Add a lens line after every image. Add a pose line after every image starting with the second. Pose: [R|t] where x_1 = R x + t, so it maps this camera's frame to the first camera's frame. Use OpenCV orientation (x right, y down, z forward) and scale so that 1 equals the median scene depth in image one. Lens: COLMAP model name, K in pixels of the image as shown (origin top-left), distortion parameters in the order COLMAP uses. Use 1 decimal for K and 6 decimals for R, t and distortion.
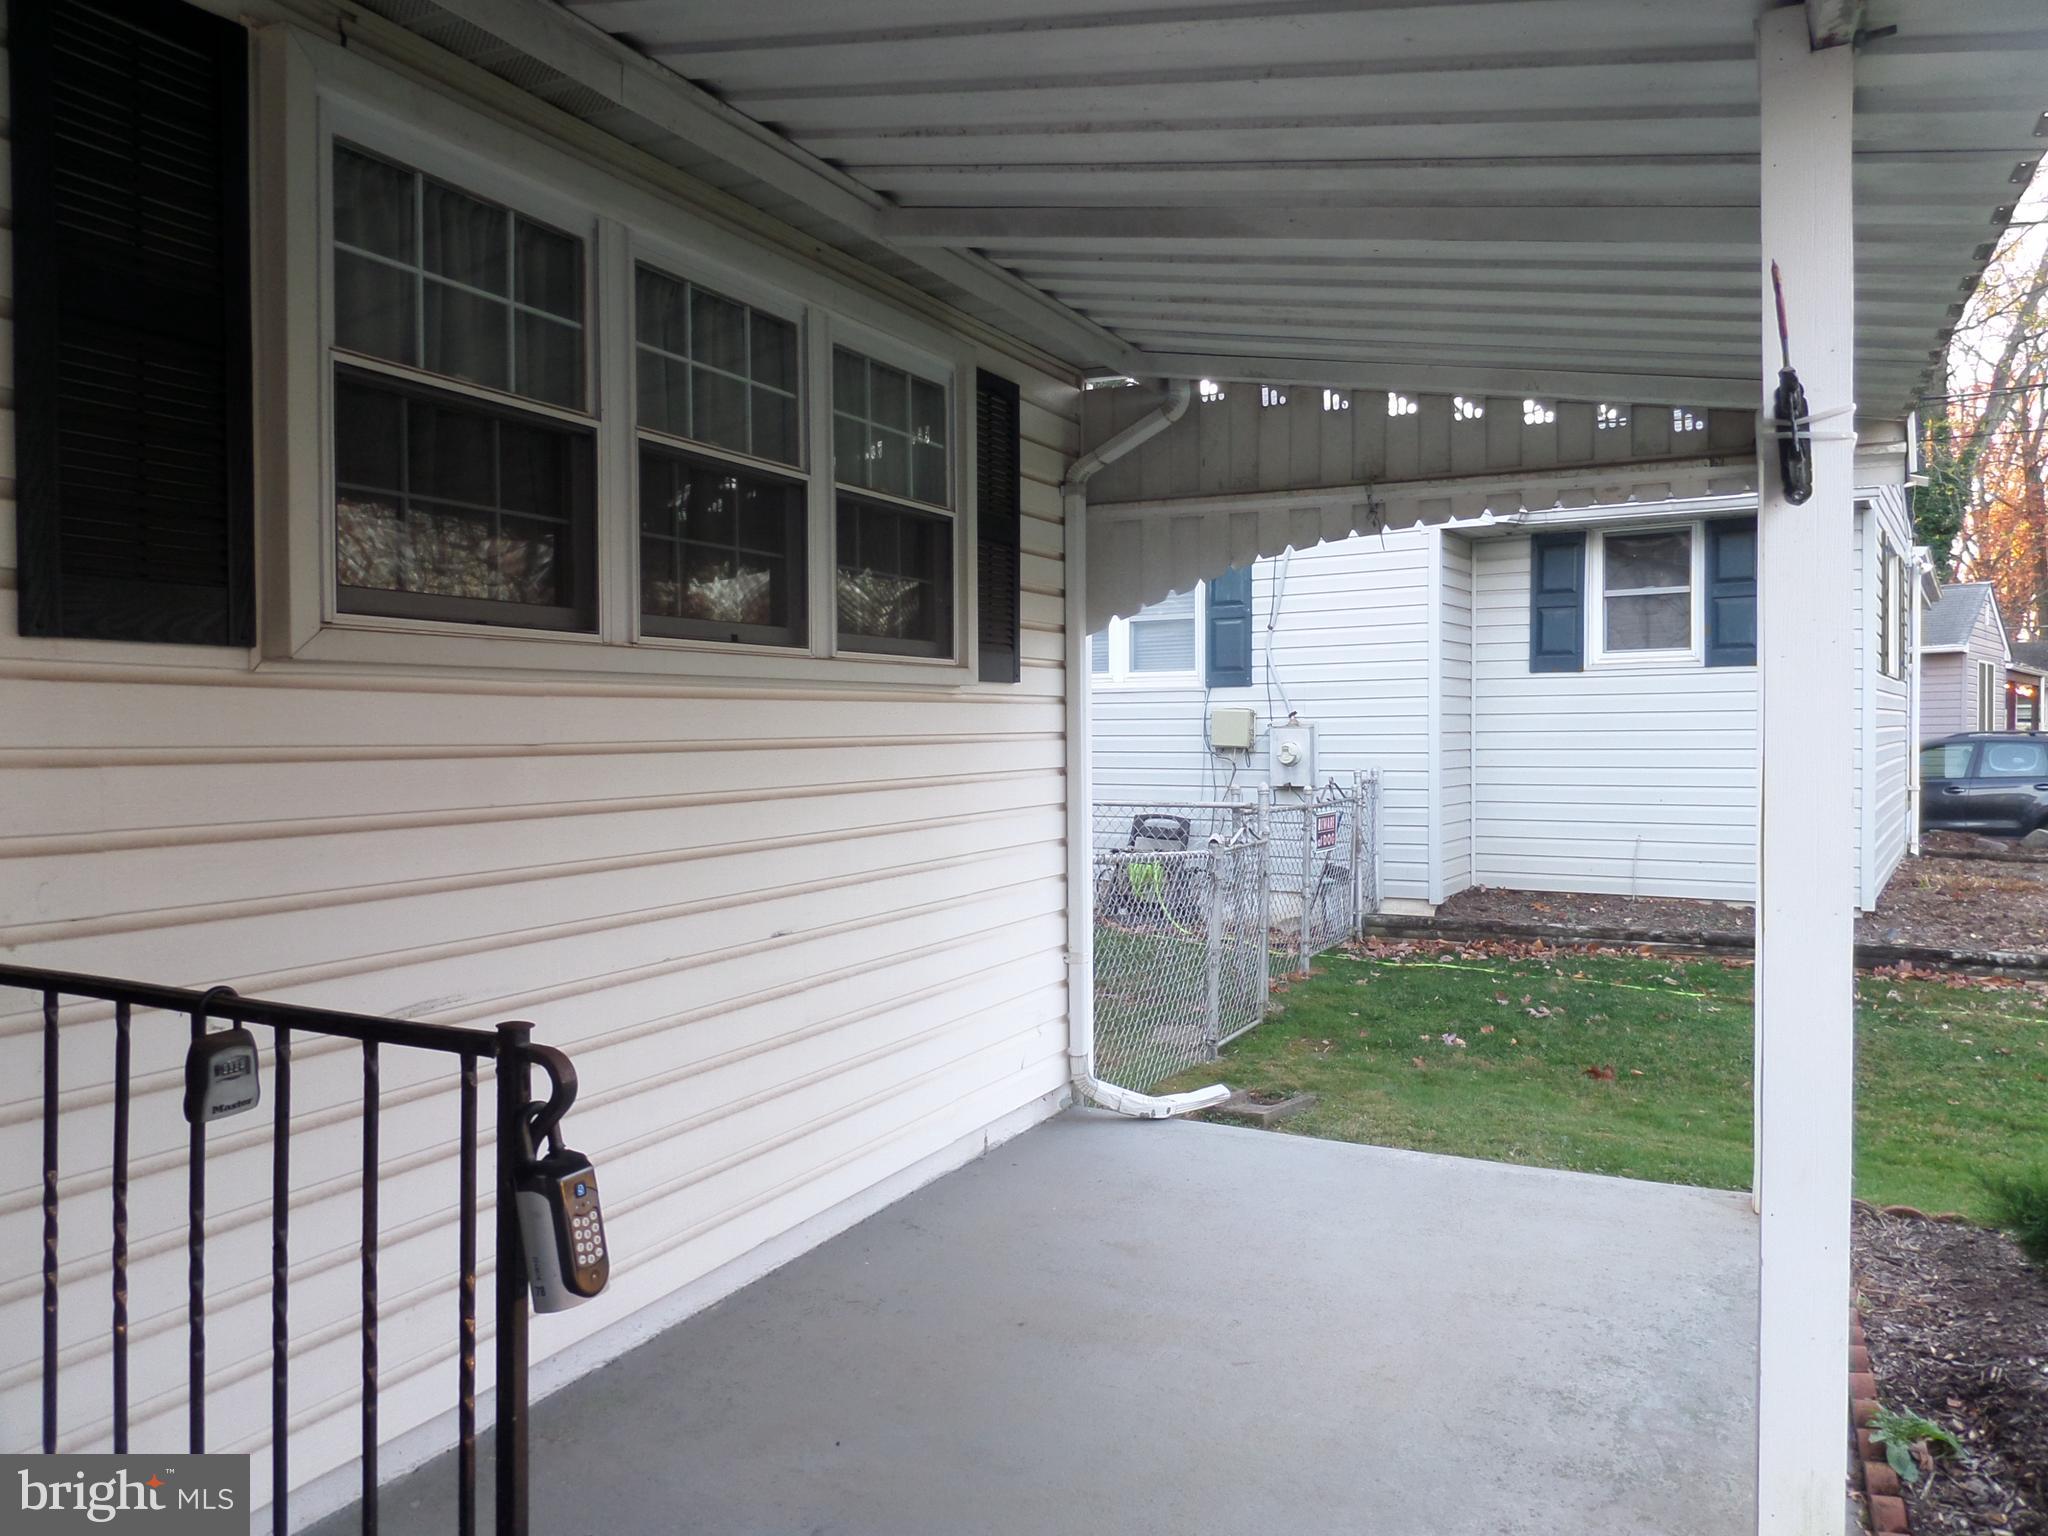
lens RADIAL K [[1466.9, 0, 1016.9], [0, 1466.9, 783.4], [0, 0, 1]] dist [-0.025157, 0.001556]
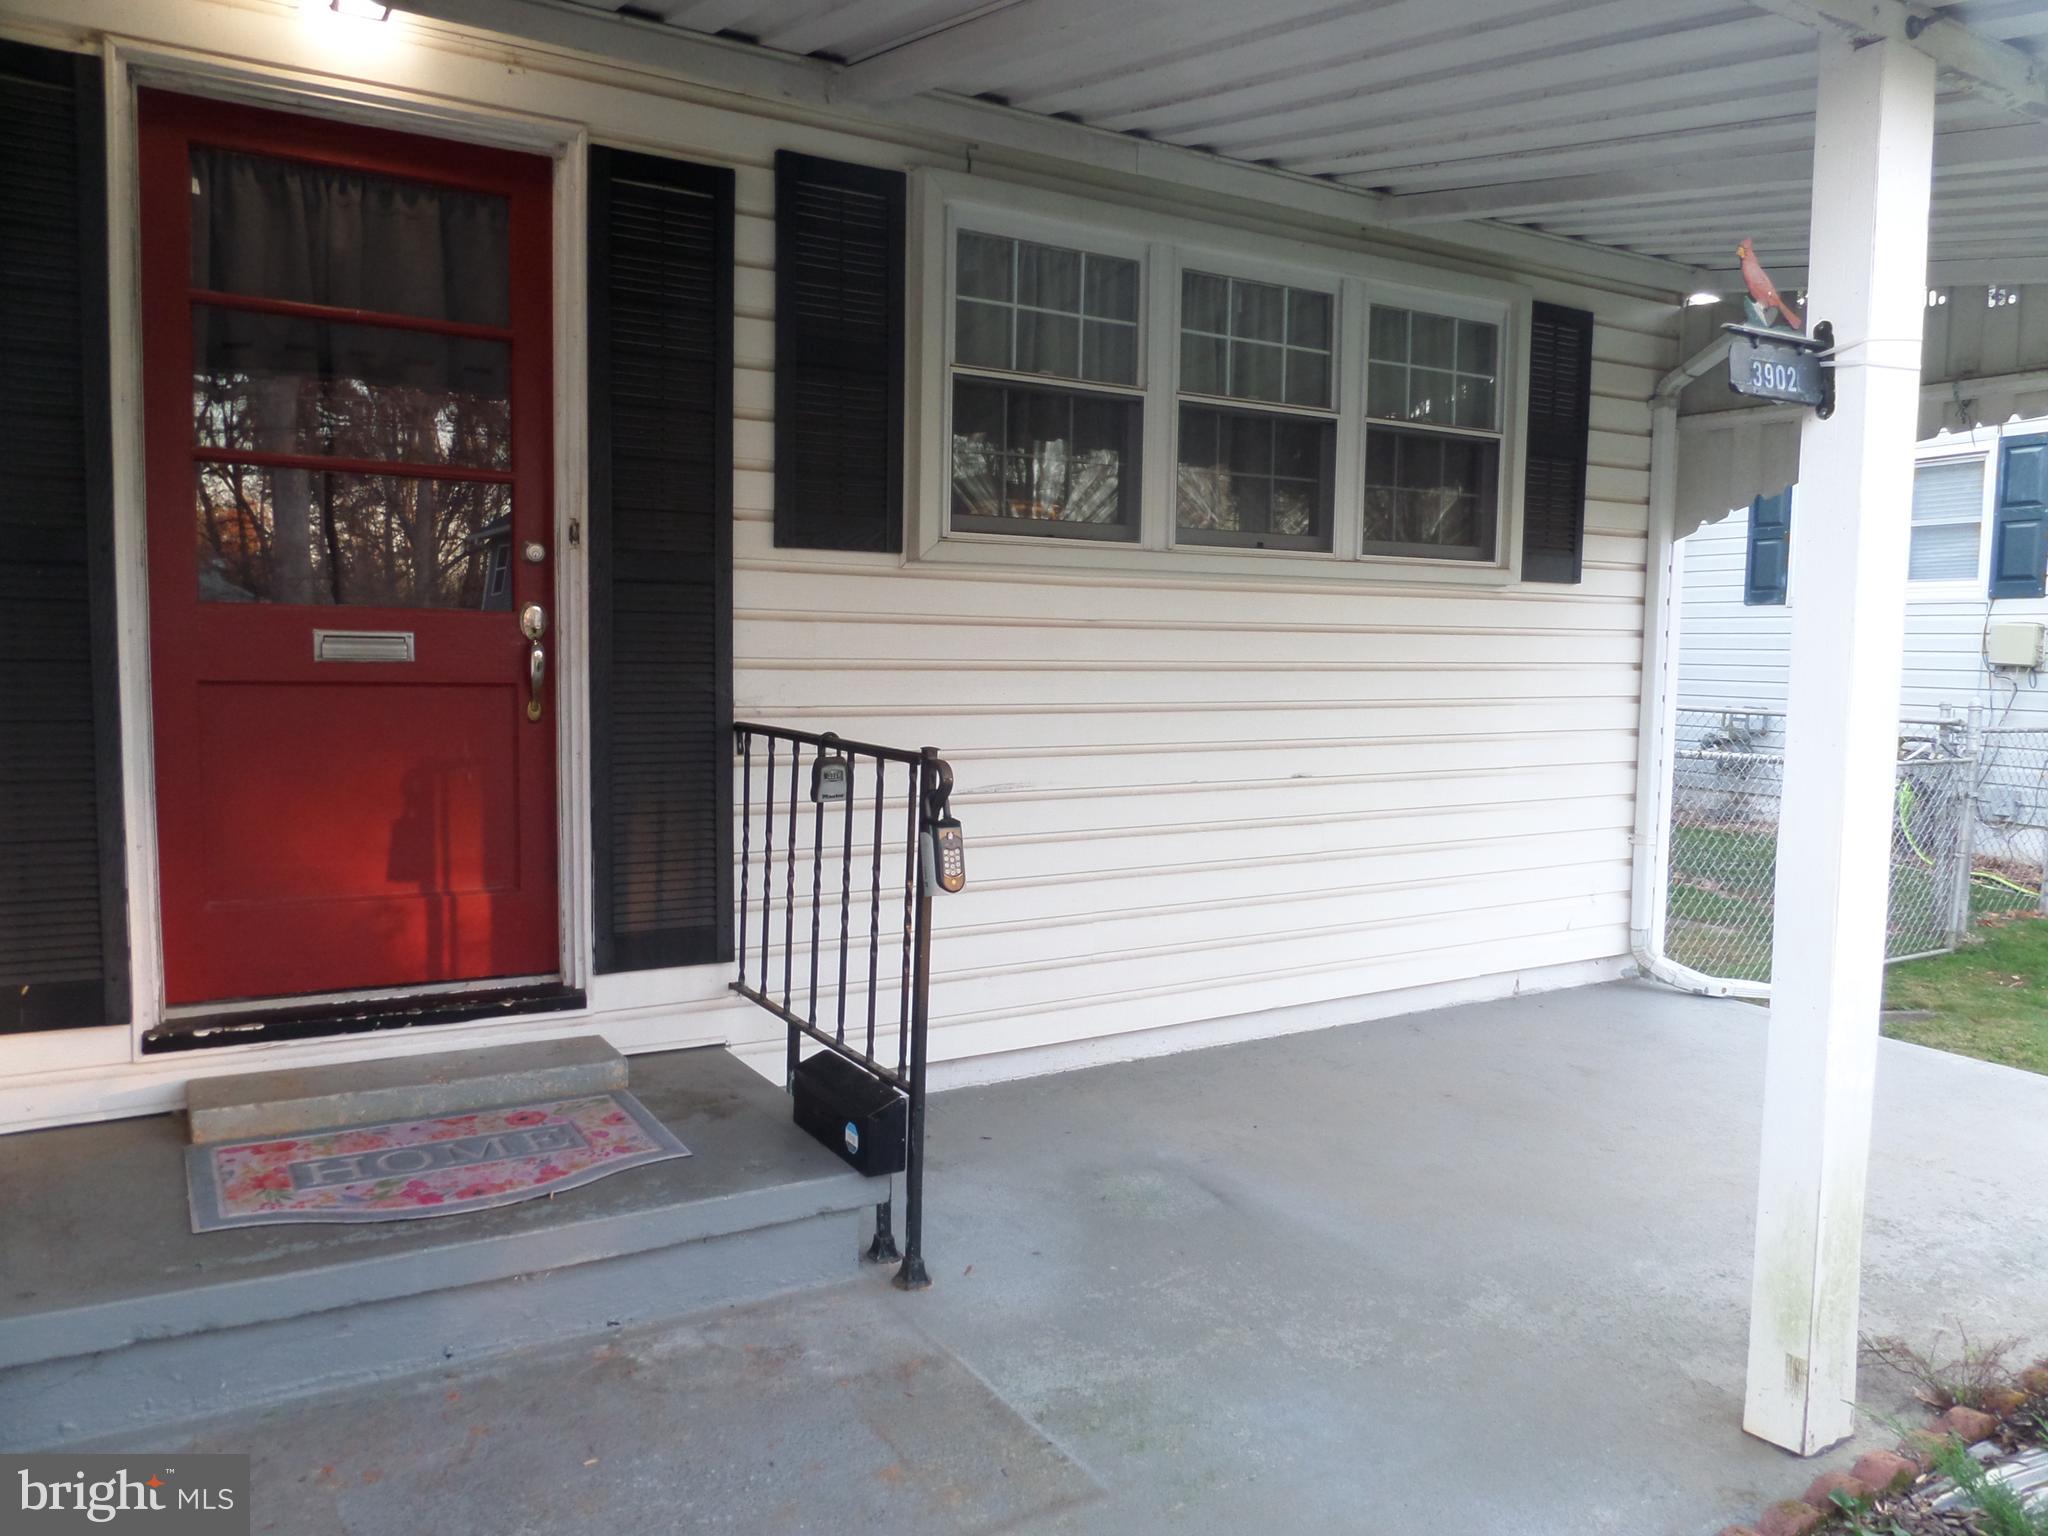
lens RADIAL K [[1481.1, 0, 1032.7], [0, 1481.1, 774.3], [0, 0, 1]] dist [-0.015277, -0.005481]
pose [[0.846863, 0.064056, -0.527940, 0.281045], [-0.038738, 0.997513, 0.058891, 0.029194], [0.530399, -0.029421, 0.847237, -0.197420]]
